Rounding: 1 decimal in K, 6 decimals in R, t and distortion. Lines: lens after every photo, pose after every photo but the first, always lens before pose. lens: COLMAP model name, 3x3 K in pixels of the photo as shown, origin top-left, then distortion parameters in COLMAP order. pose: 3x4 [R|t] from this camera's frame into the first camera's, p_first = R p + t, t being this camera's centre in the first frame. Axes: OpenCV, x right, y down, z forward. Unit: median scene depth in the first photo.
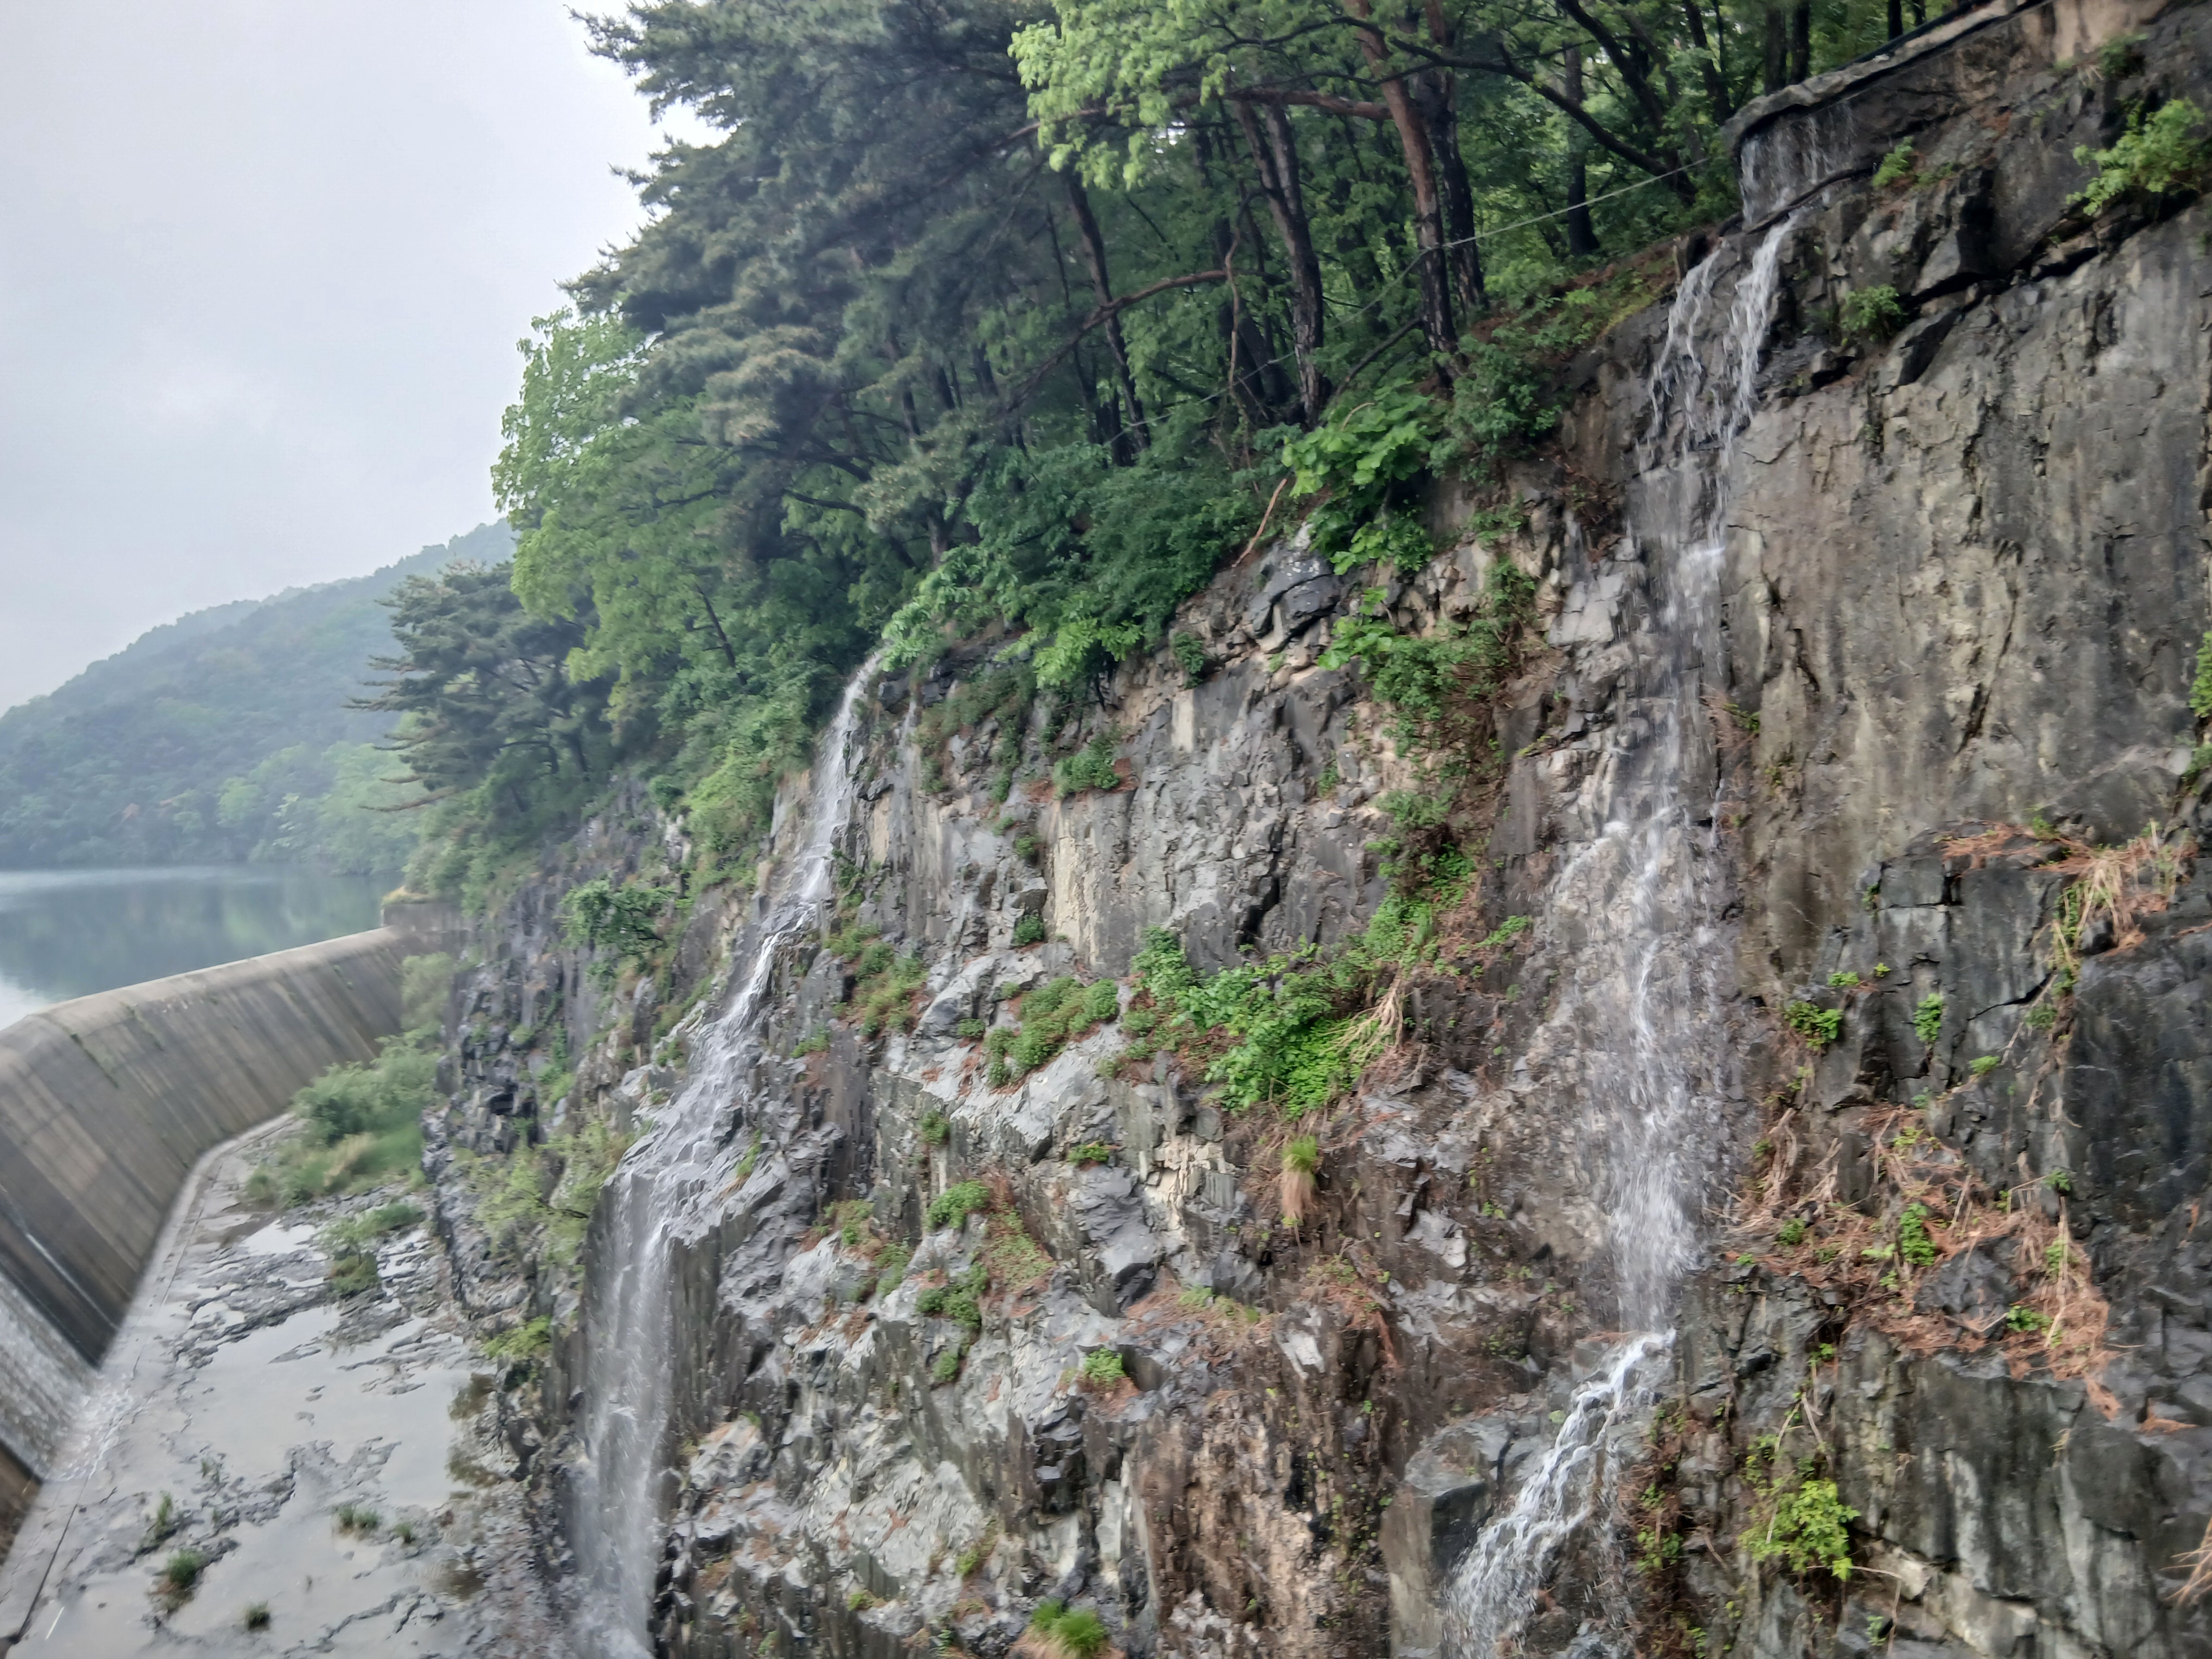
lens RADIAL K [[1672.8, 0, 1106.0], [0, 1672.8, 829.5], [0, 0, 1]] dist [0.118995, -0.240663]
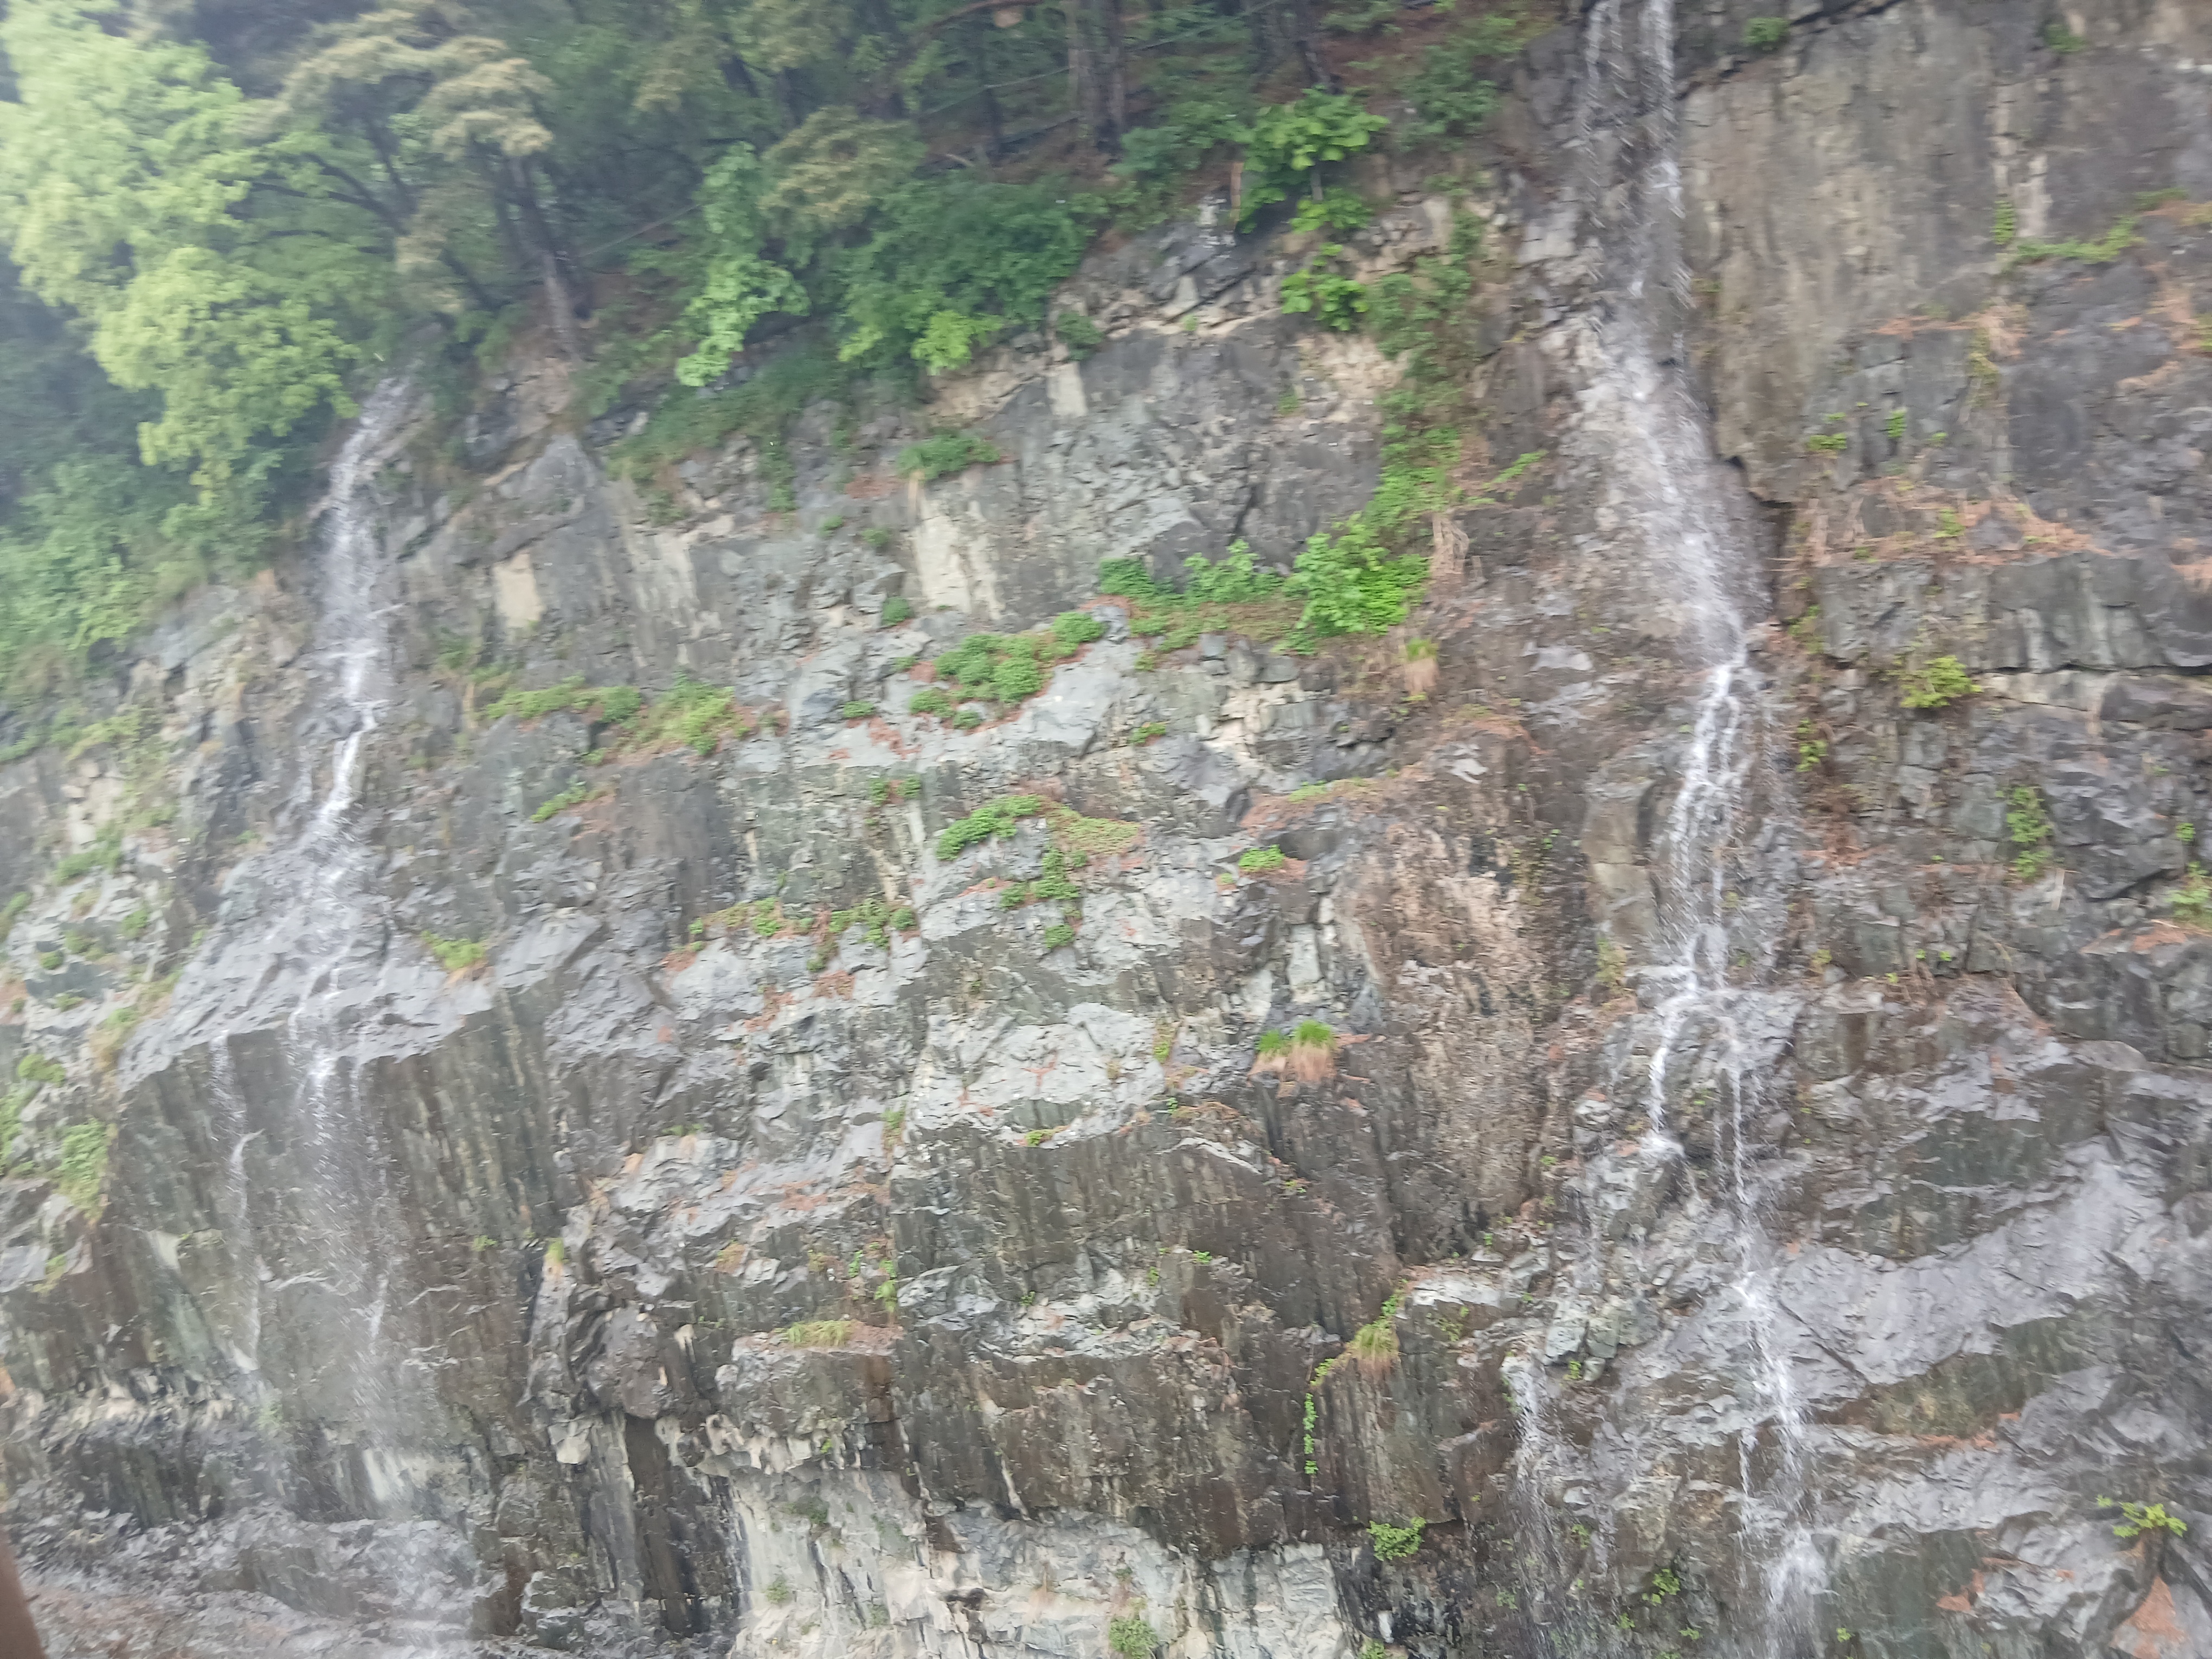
lens RADIAL K [[1672.8, 0, 1106.0], [0, 1672.8, 829.5], [0, 0, 1]] dist [0.118995, -0.240663]
pose [[0.777375, -0.215748, 0.590881, -0.947014], [0.160336, 0.976276, 0.145525, 0.093581], [-0.608260, -0.018388, 0.793525, 0.035205]]
